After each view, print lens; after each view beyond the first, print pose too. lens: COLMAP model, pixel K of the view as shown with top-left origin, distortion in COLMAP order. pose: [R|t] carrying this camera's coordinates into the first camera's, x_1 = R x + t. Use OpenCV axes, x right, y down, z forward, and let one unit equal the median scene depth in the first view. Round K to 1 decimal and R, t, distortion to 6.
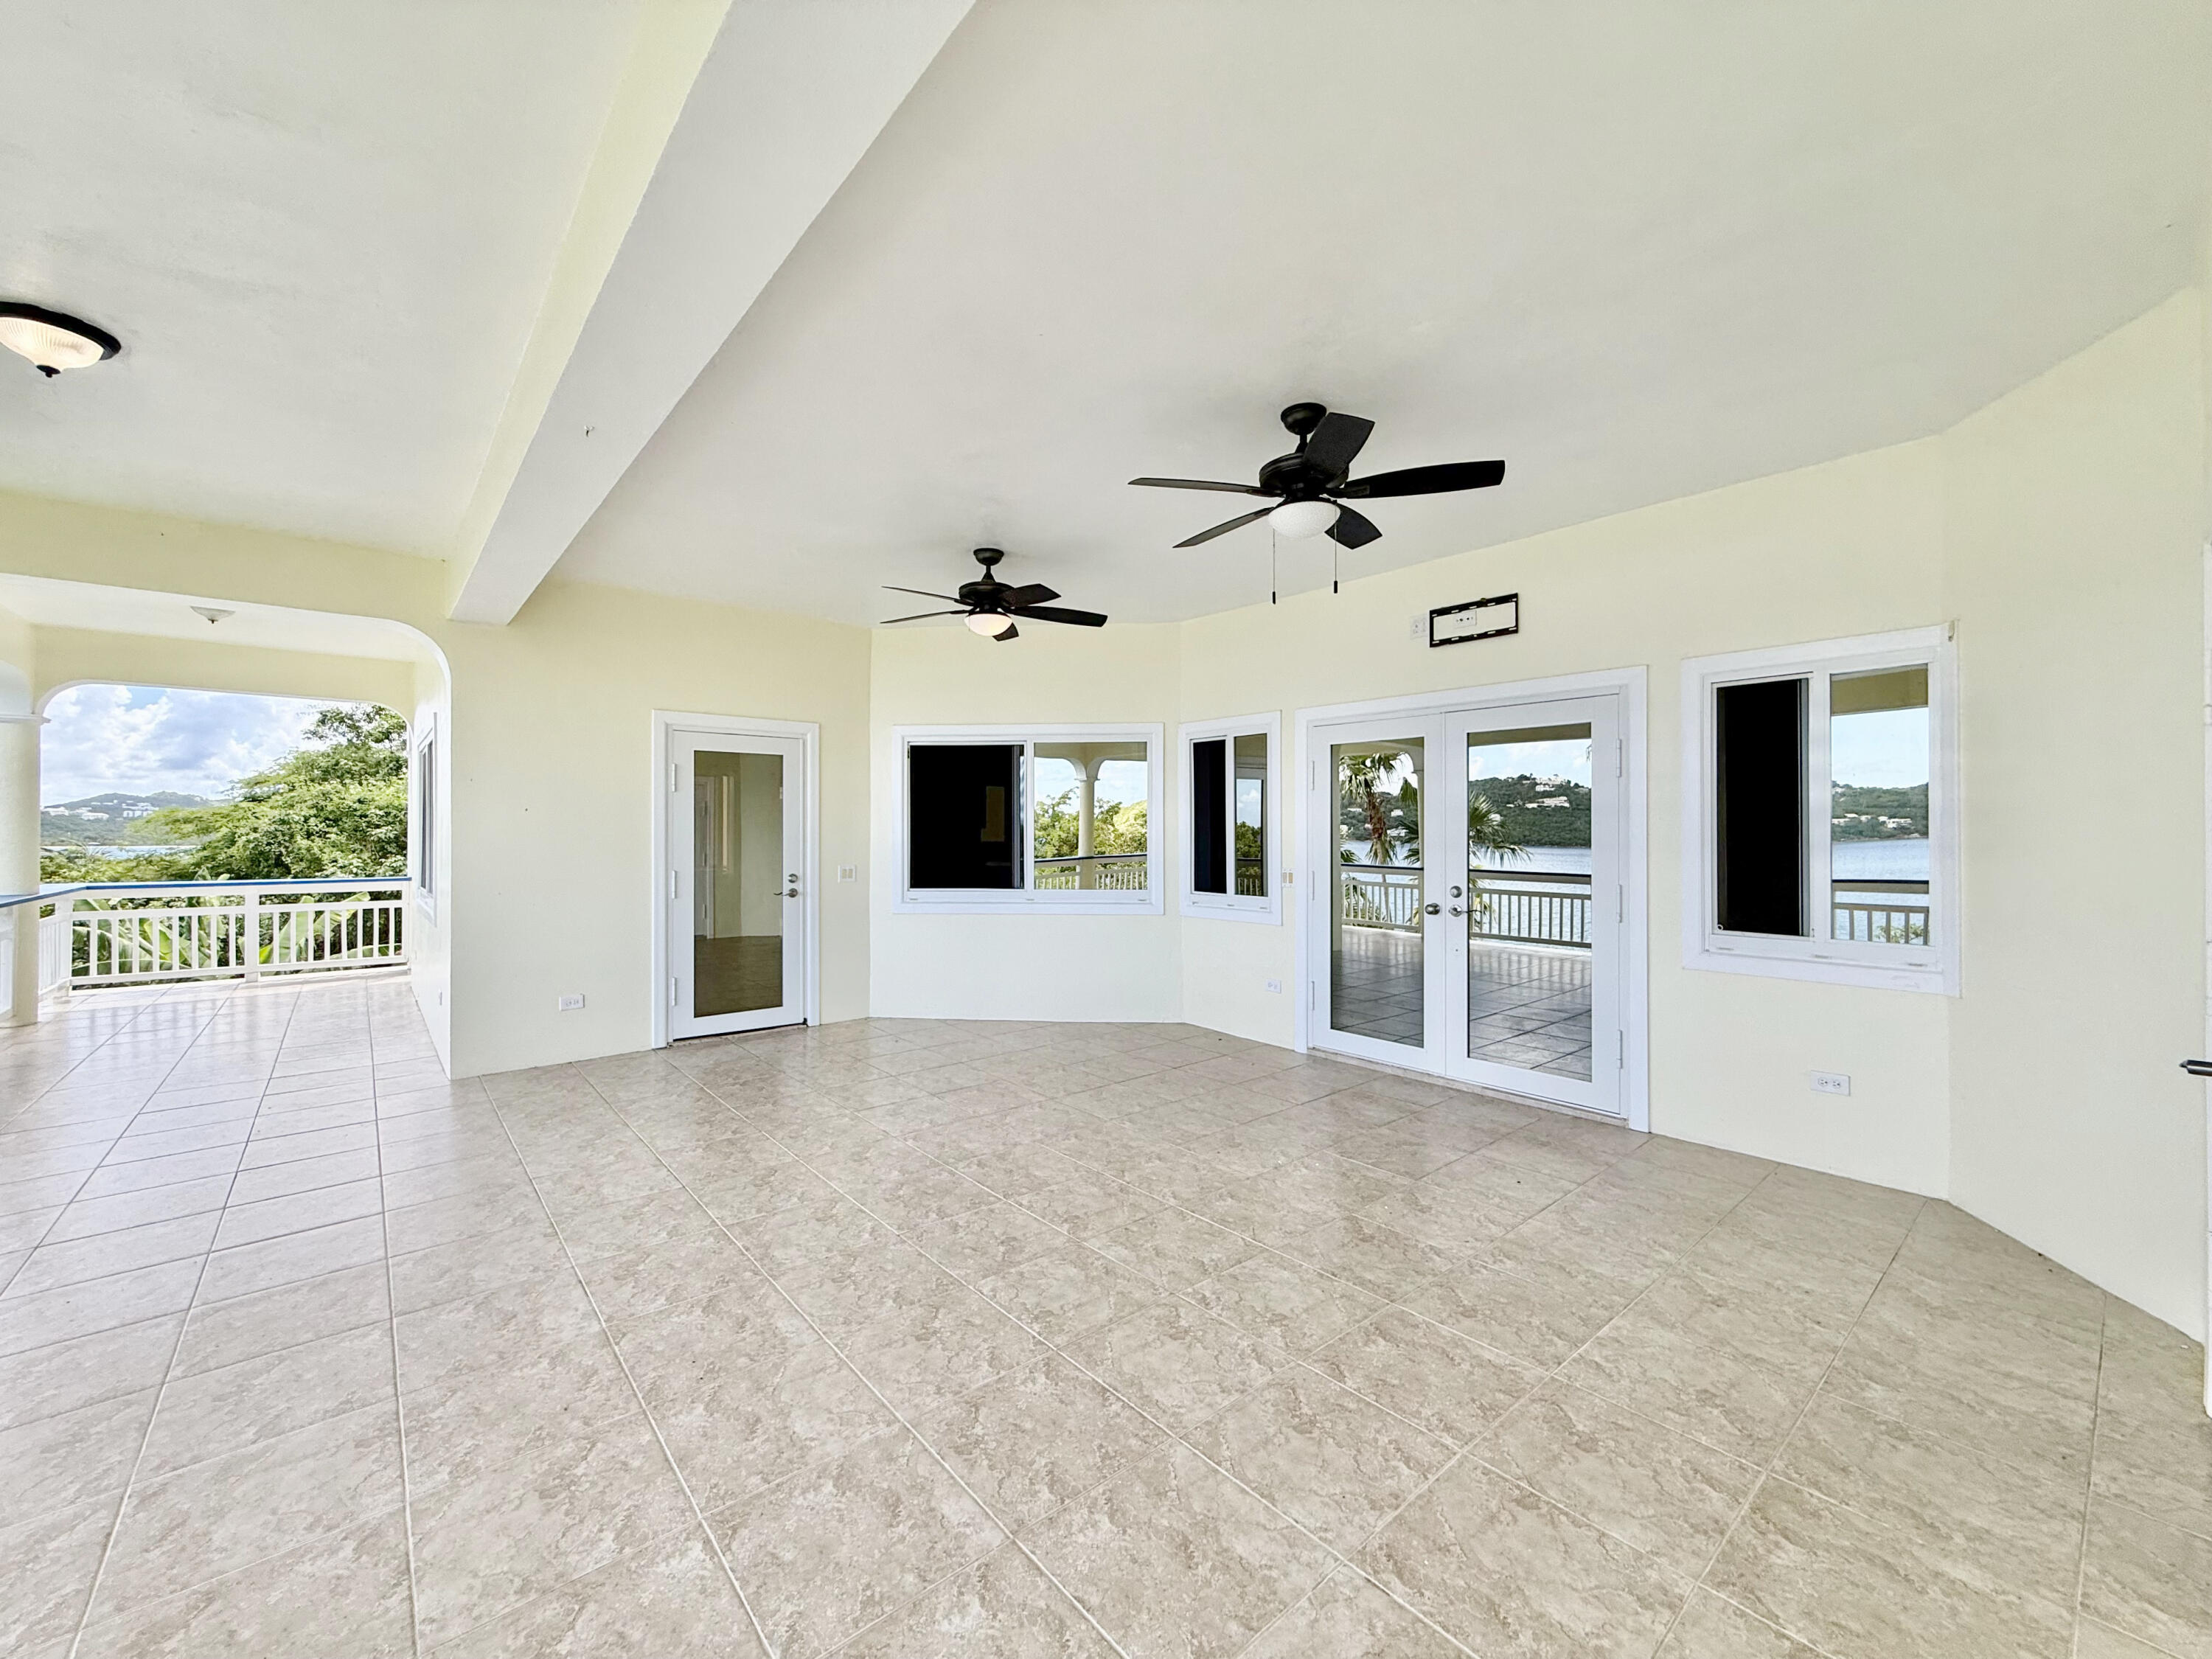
lens RADIAL K [[881.6, 0, 1099.6], [0, 881.6, 826.0], [0, 0, 1]] dist [0.000061, -0.000403]
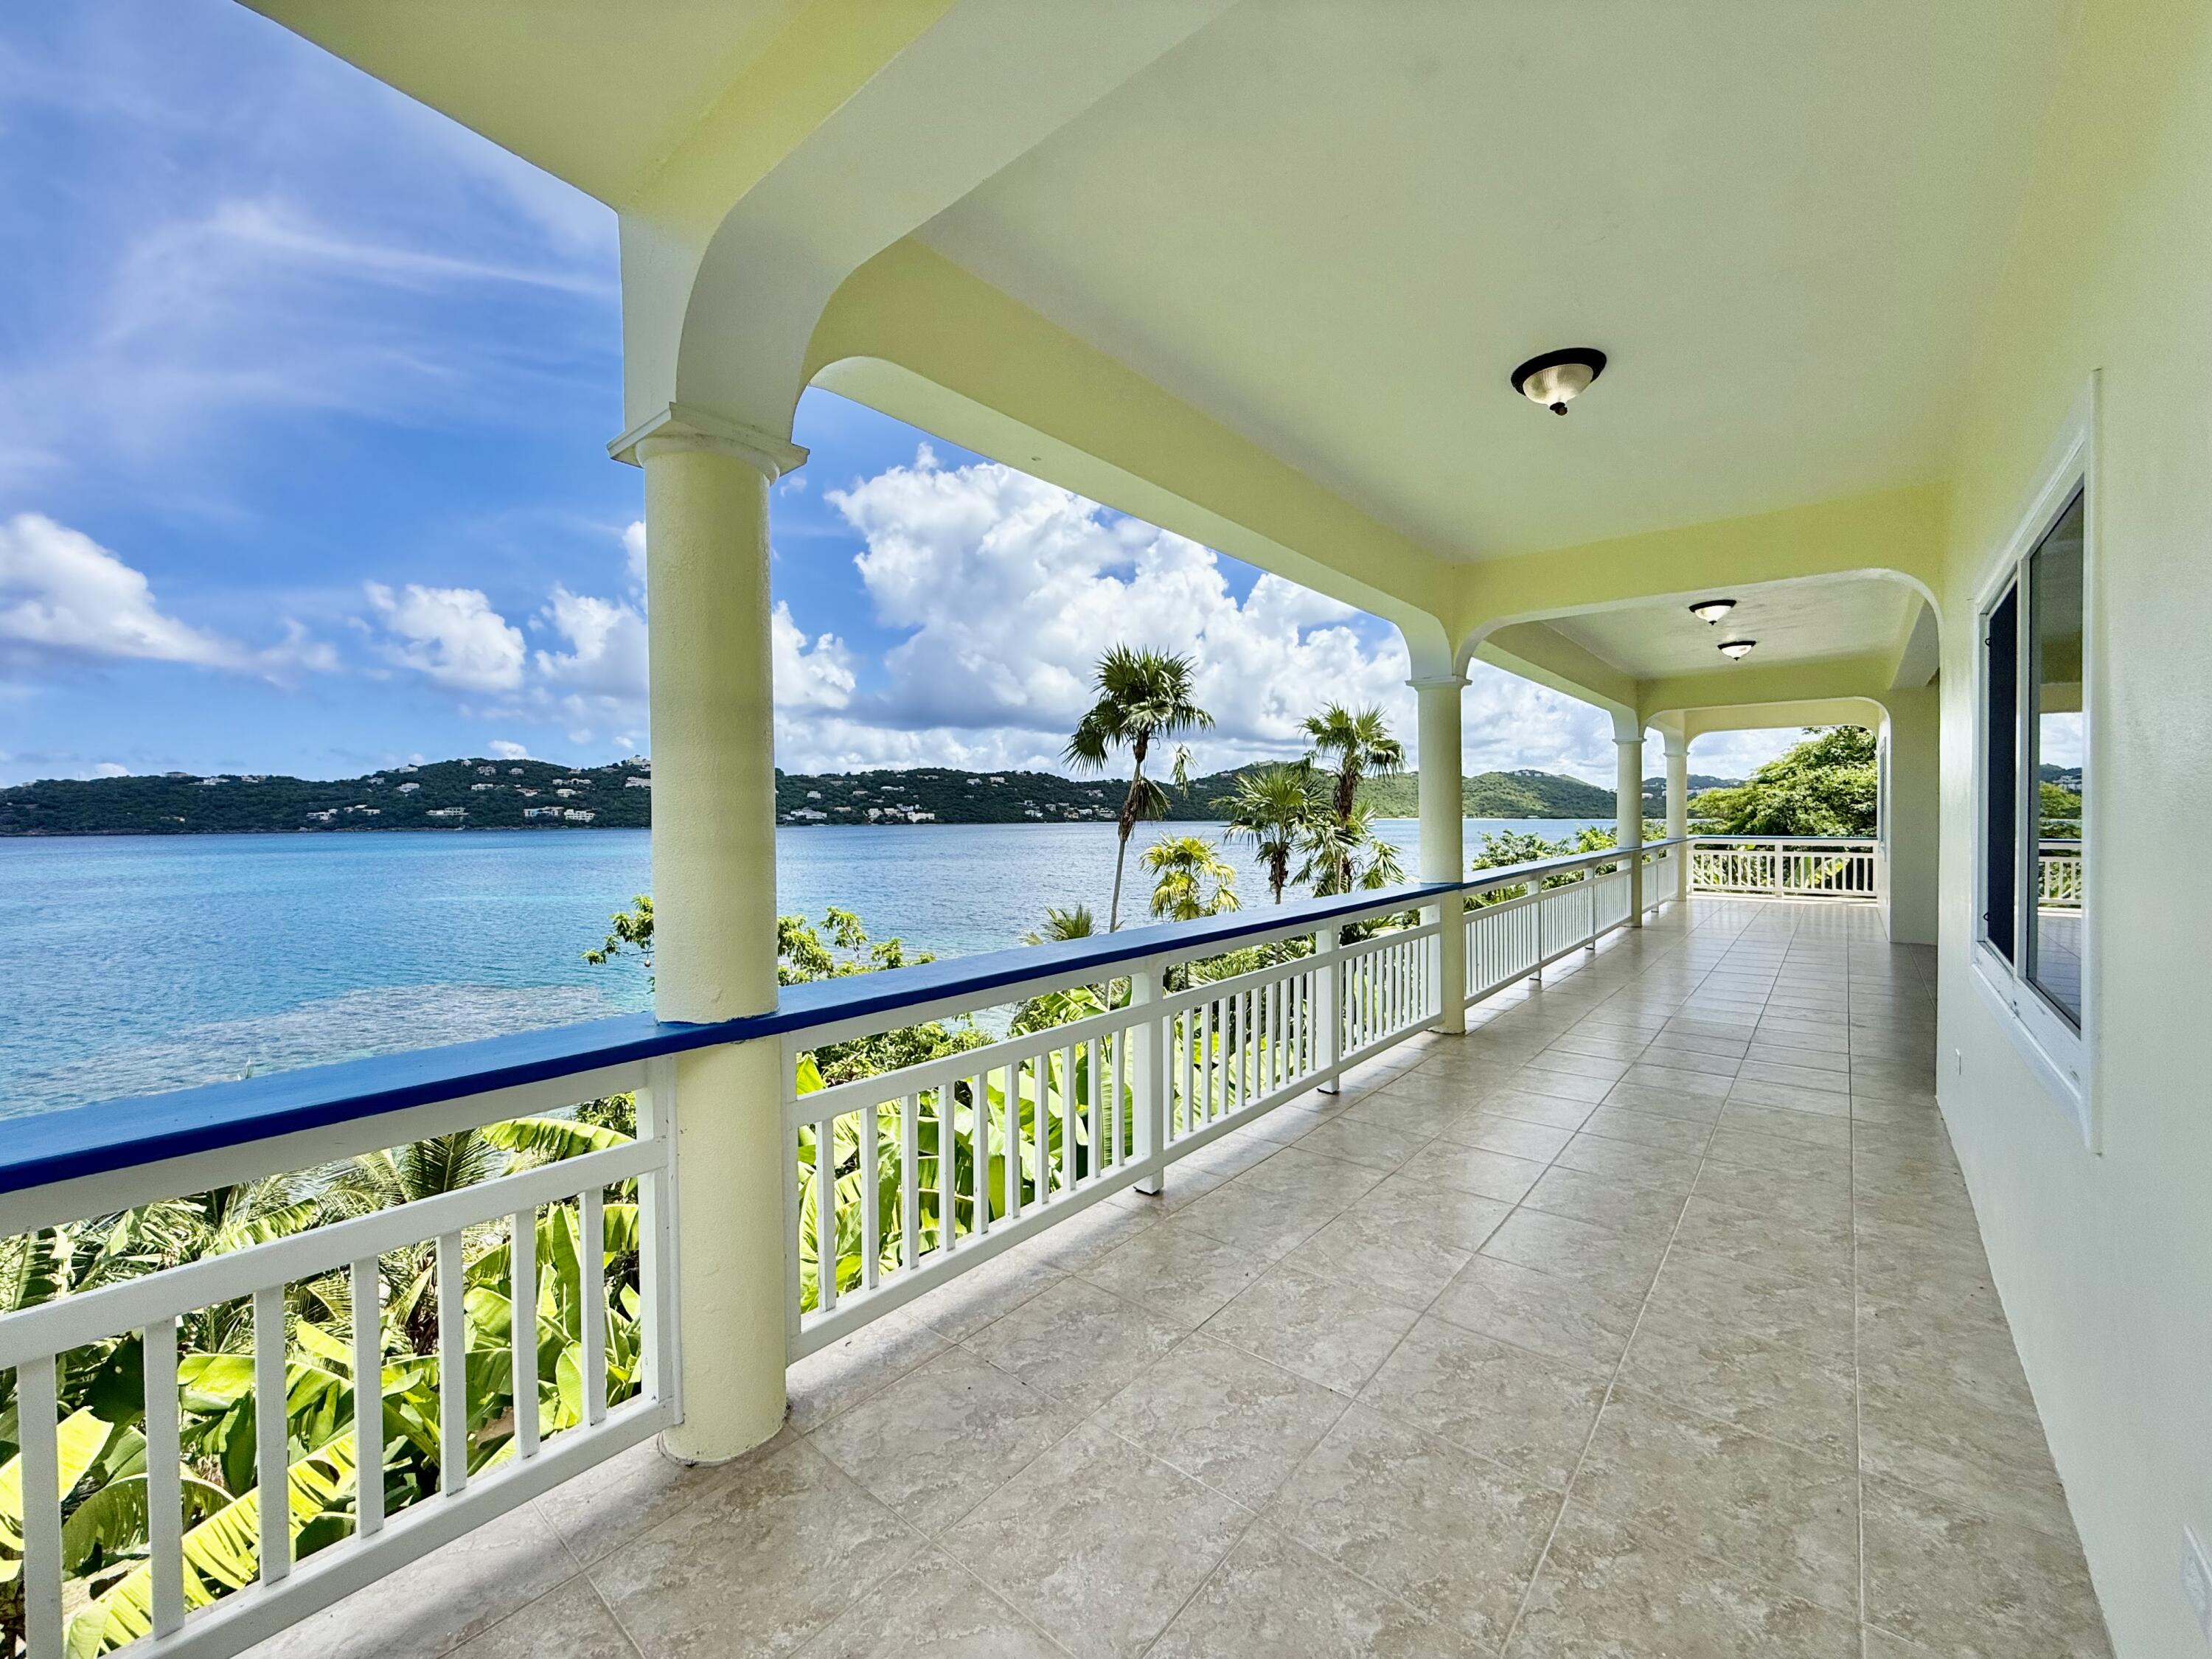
lens RADIAL K [[881.6, 0, 1107.0], [0, 881.6, 822.6], [0, 0, 1]] dist [0.000061, -0.000403]
pose [[0.172381, 0.009082, -0.984989, 0.249410], [0.013962, 0.999835, 0.011662, -0.000383], [0.984931, -0.015763, 0.172225, -0.291495]]
